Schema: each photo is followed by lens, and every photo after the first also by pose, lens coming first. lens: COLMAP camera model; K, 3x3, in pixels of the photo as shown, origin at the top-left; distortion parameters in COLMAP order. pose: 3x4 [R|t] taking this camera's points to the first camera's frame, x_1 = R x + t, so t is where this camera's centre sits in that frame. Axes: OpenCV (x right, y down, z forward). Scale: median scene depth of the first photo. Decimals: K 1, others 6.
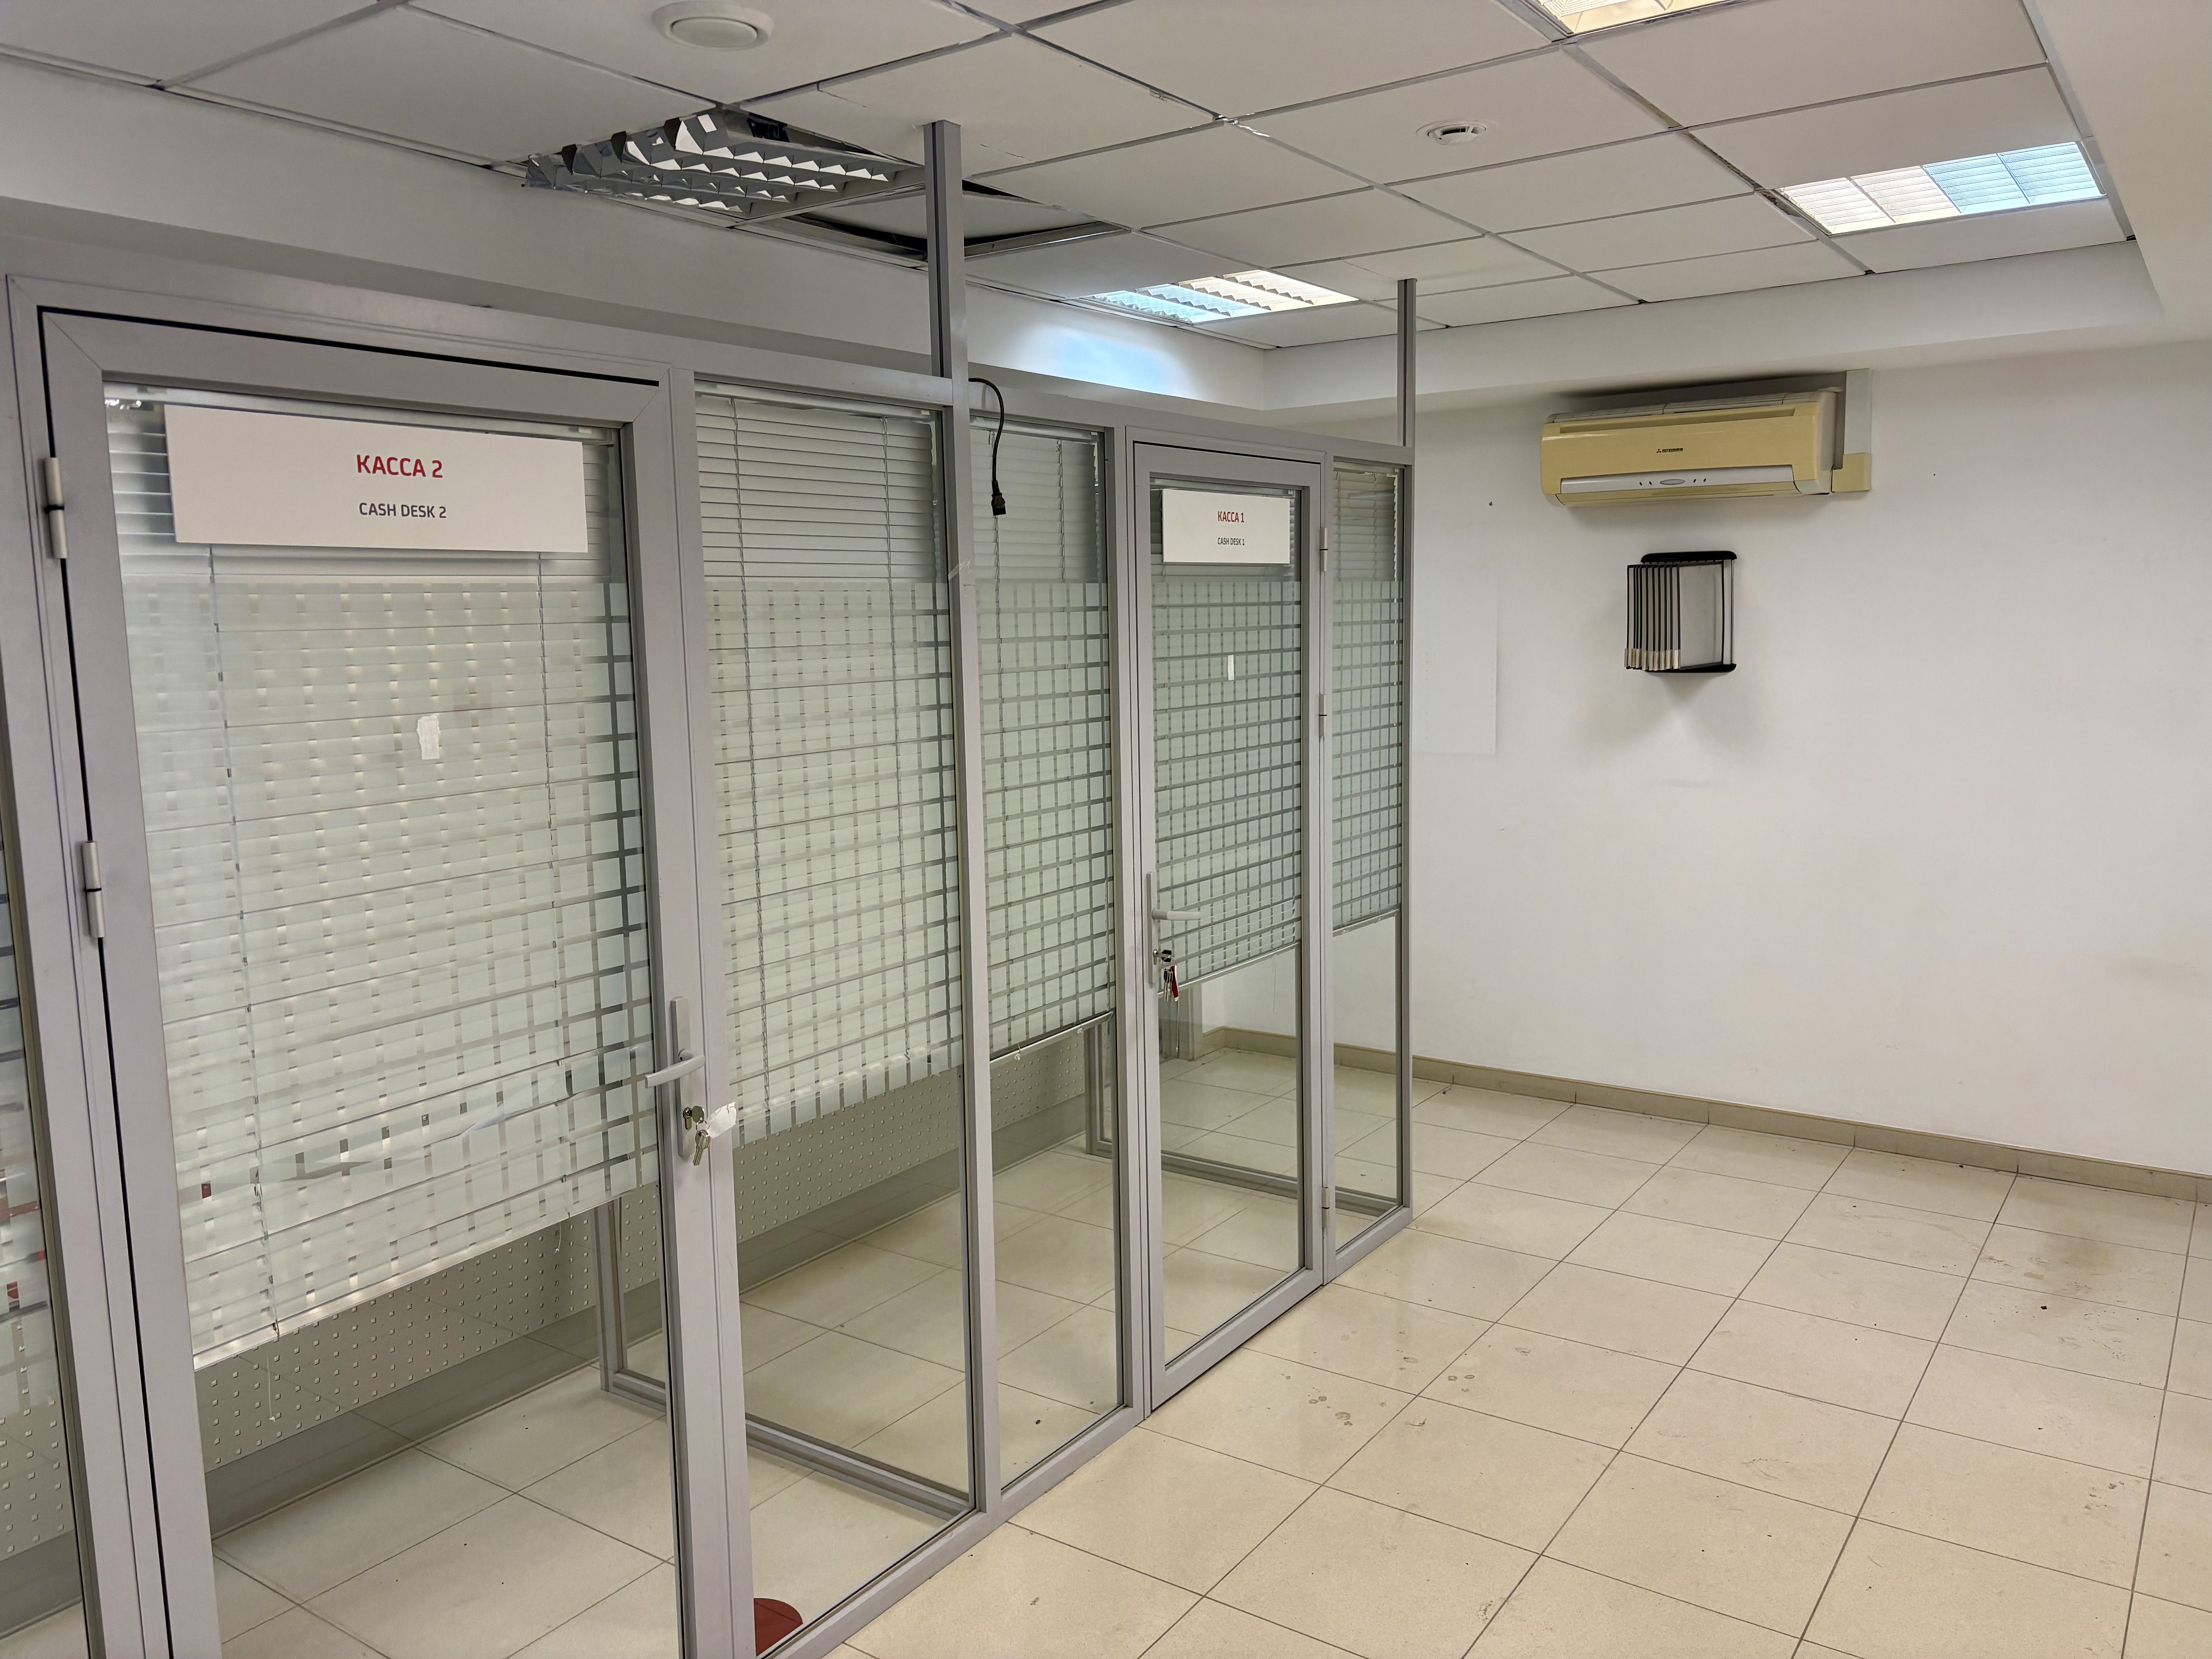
lens RADIAL K [[1681.6, 0, 1104.7], [0, 1681.6, 820.0], [0, 0, 1]] dist [0.004676, 0.000369]
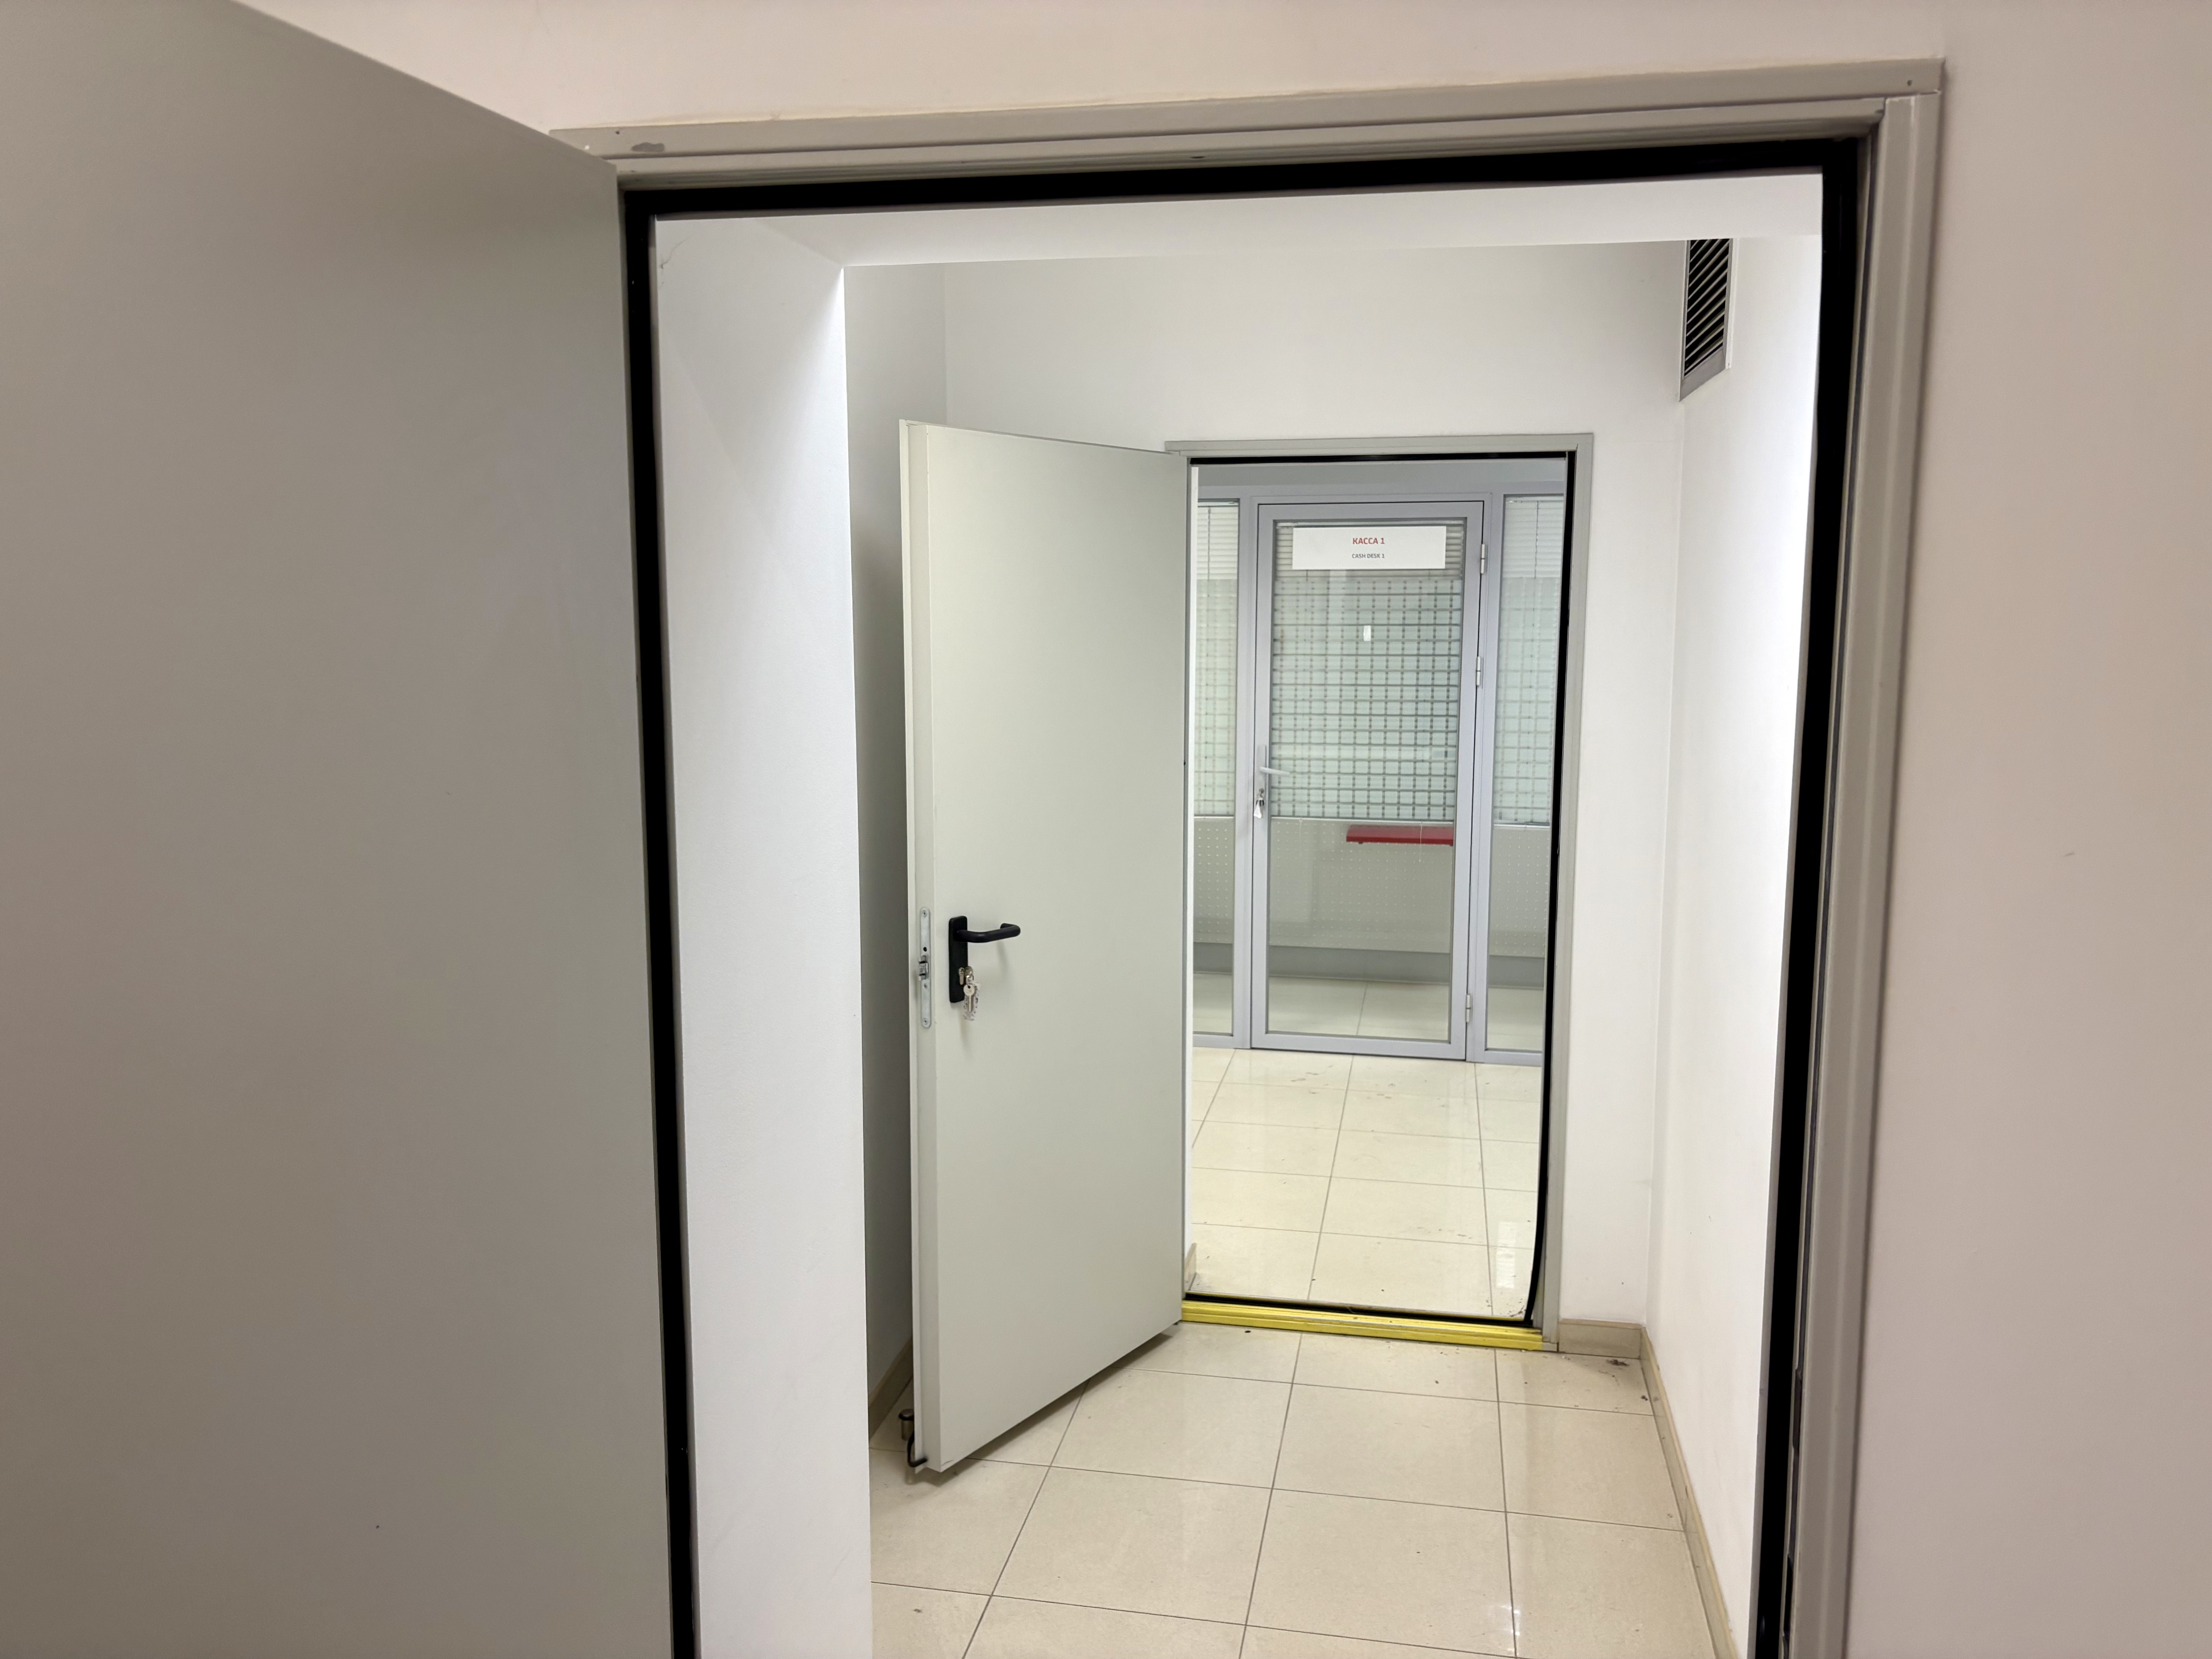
lens RADIAL K [[1681.6, 0, 1106.6], [0, 1681.6, 831.6], [0, 0, 1]] dist [0.004676, 0.000369]
pose [[0.402934, 0.150172, -0.902825, 1.457281], [-0.122699, 0.986405, 0.109314, -0.047474], [0.906967, 0.066730, 0.415882, 0.102465]]
